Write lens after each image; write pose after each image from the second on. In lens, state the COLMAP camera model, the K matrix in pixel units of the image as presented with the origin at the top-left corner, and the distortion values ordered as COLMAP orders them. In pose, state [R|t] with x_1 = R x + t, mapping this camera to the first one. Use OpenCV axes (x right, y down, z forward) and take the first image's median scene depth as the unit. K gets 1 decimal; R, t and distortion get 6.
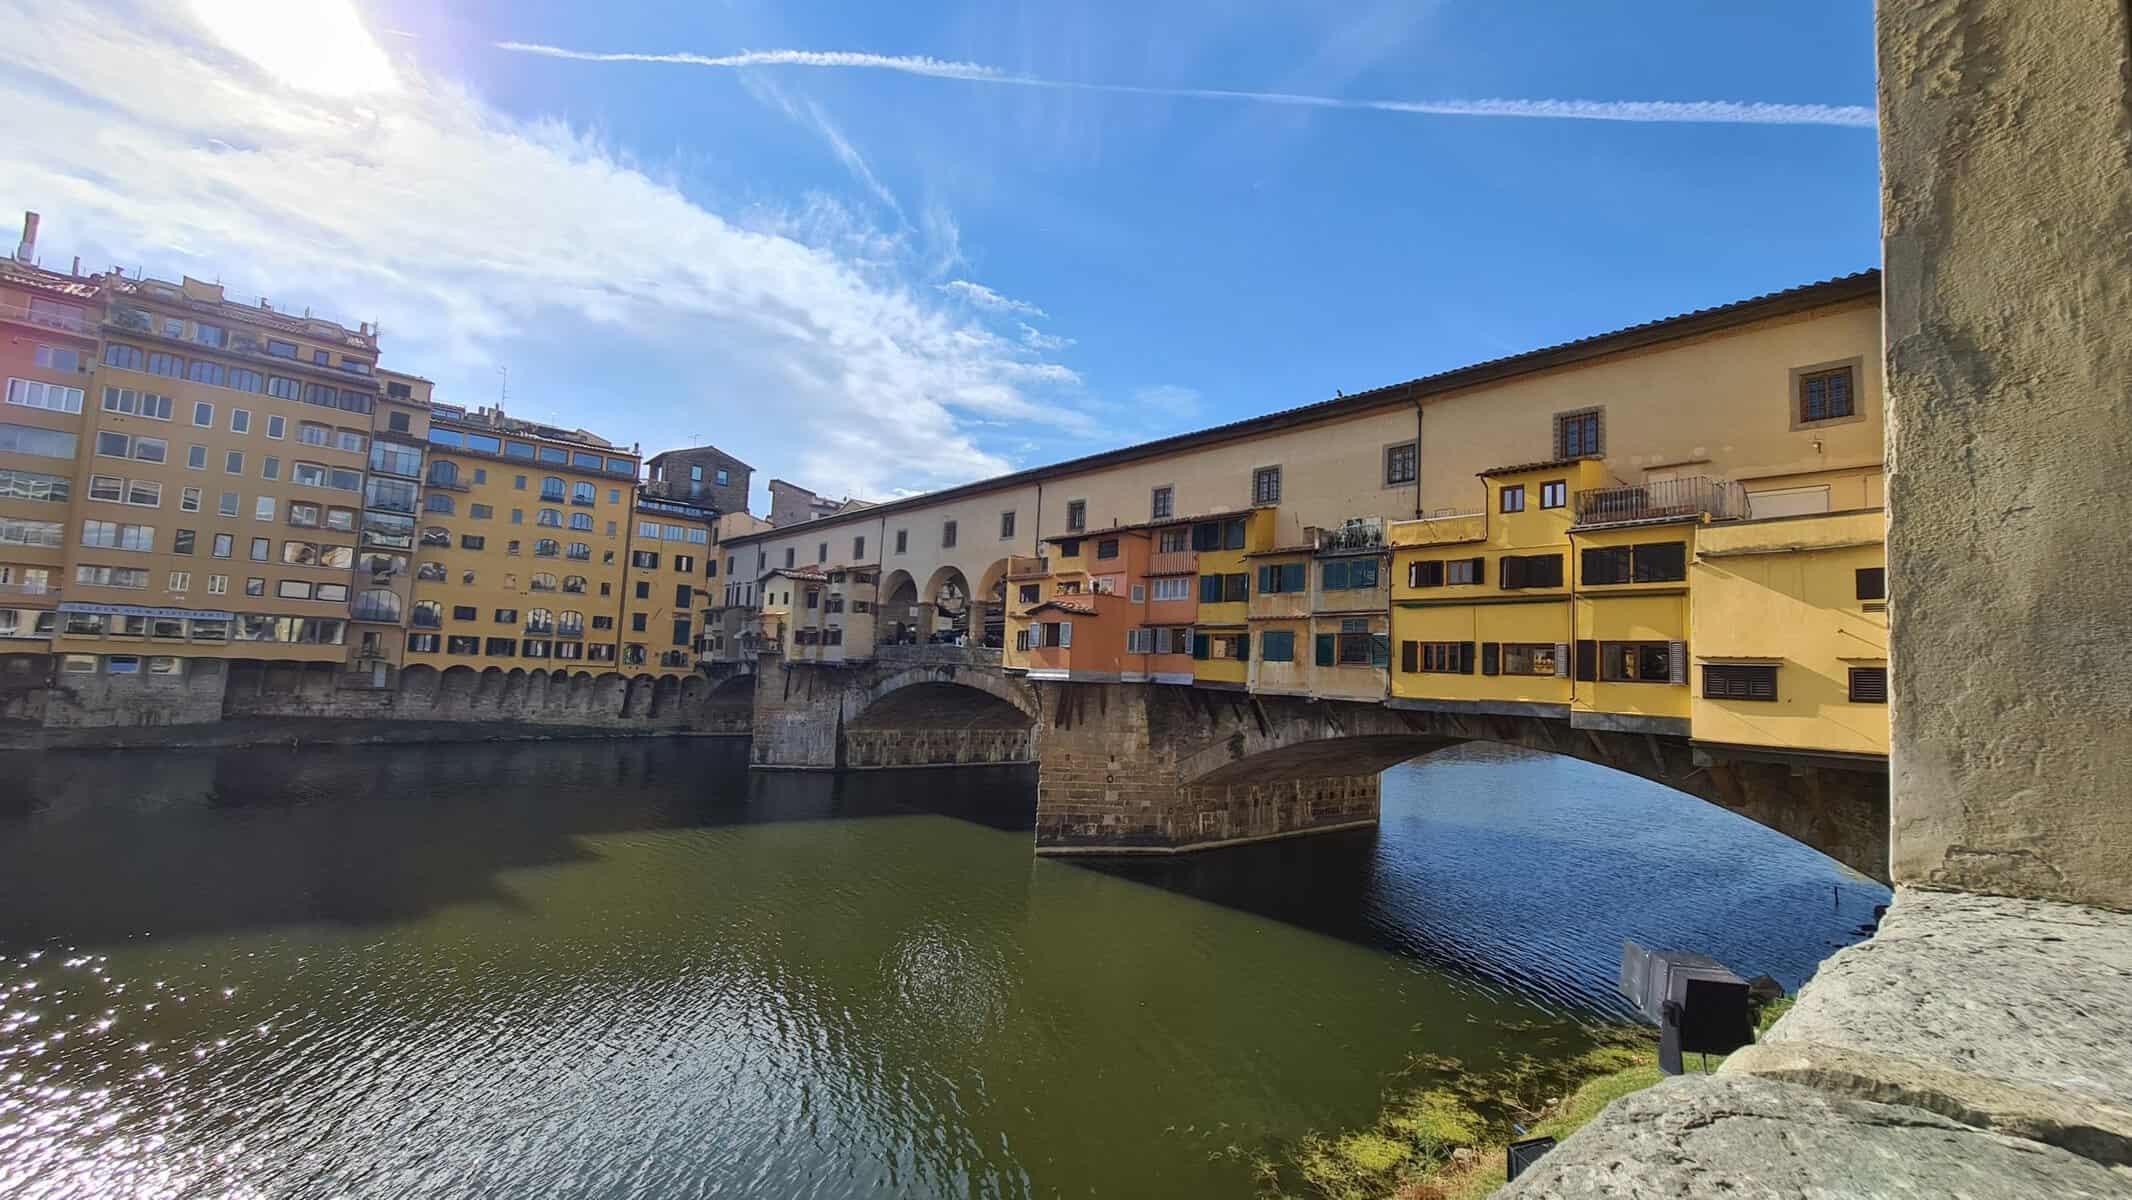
lens RADIAL K [[880.3, 0, 1086.5], [0, 880.3, 599.9], [0, 0, 1]] dist [-0.000476, 0.000494]
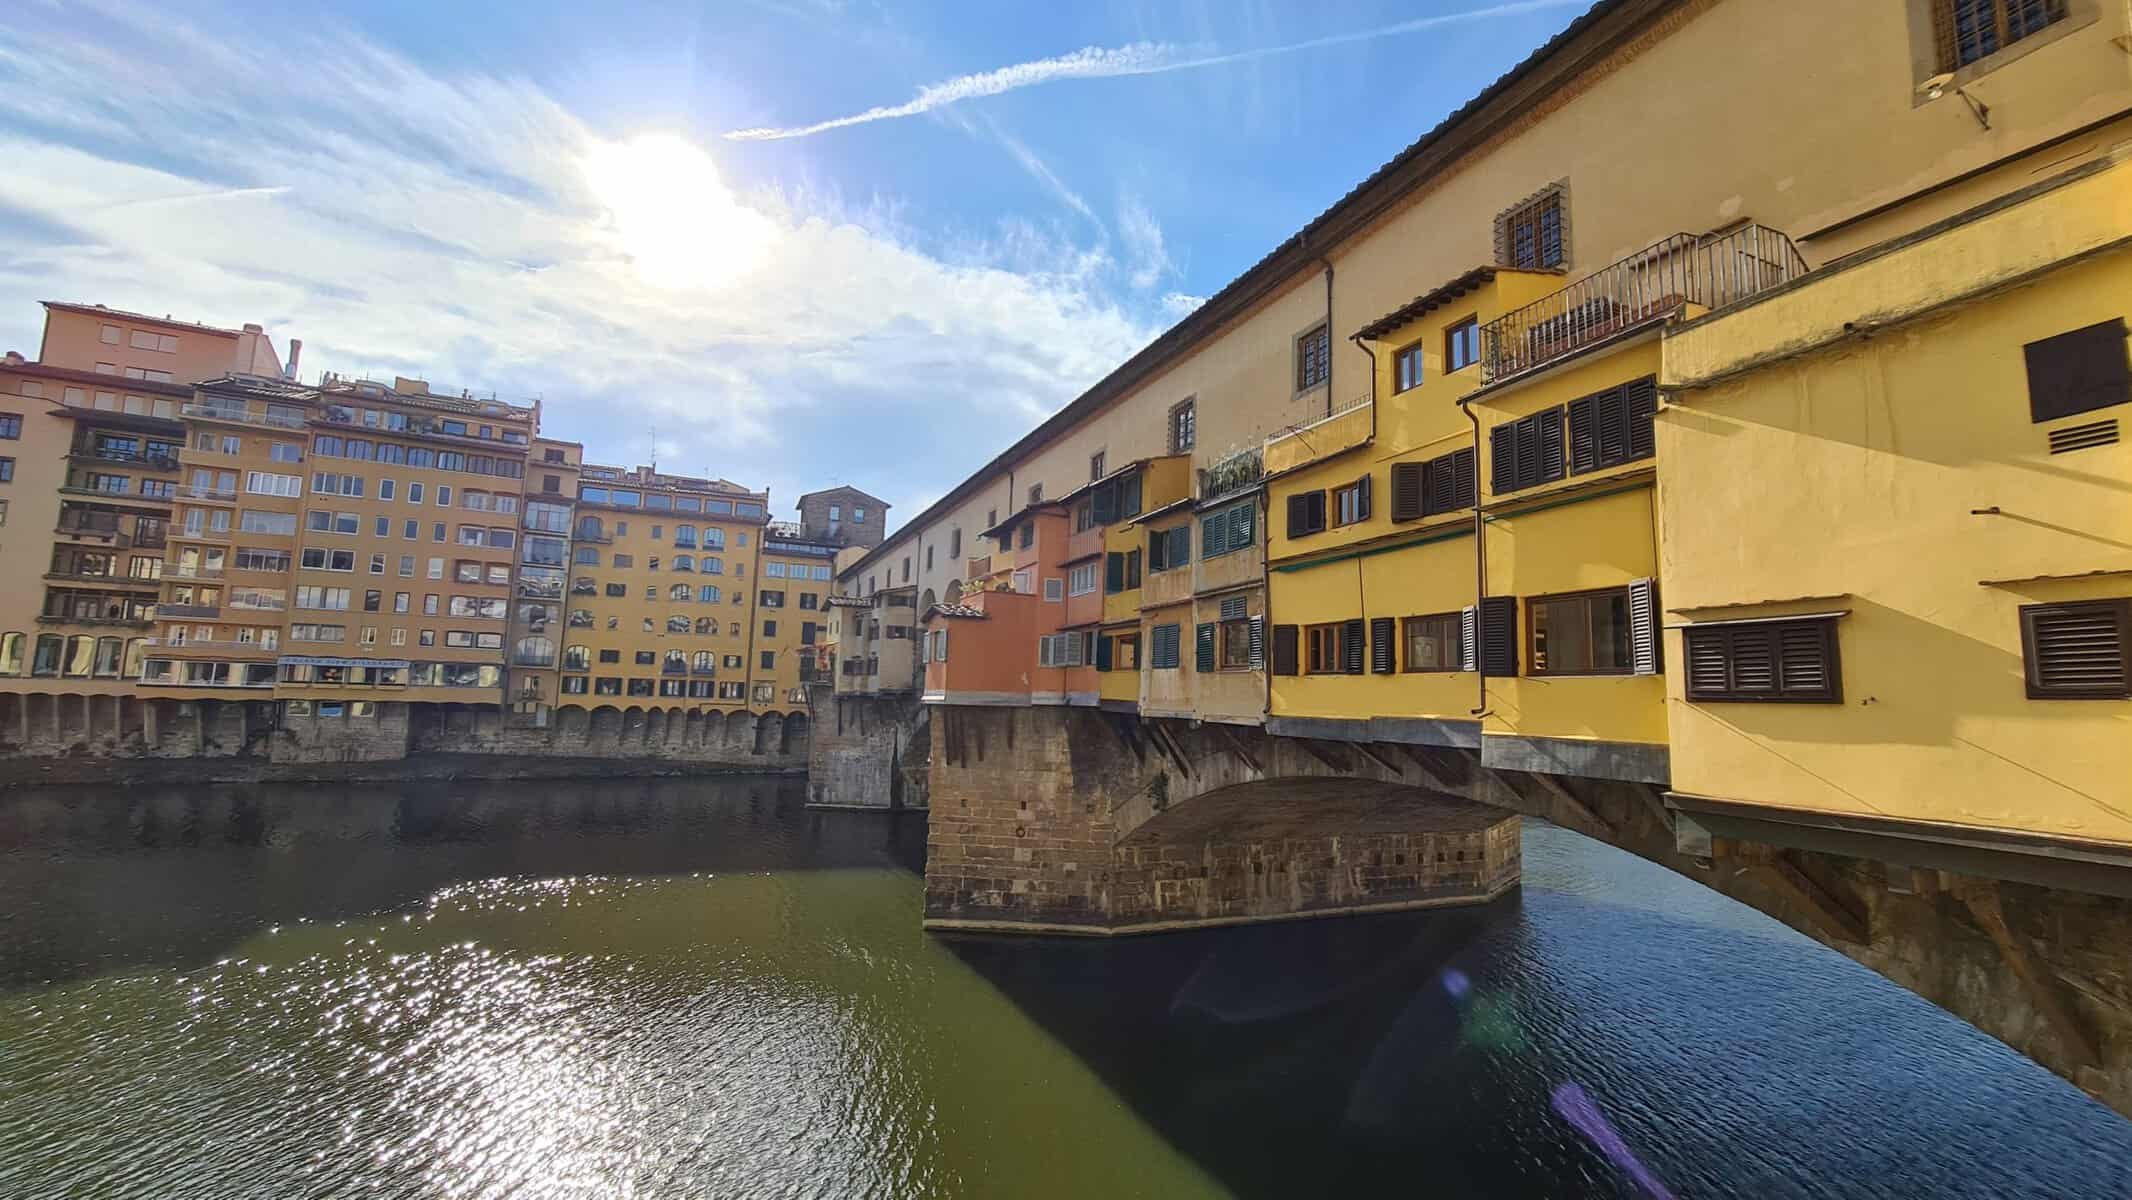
lens RADIAL K [[881.2, 0, 1083.9], [0, 881.2, 598.6], [0, 0, 1]] dist [0.000405, 0.000119]
pose [[0.954360, -0.053971, -0.293741, 0.198571], [0.041665, 0.997978, -0.047997, 0.024917], [0.295737, 0.033568, 0.954679, 0.175025]]
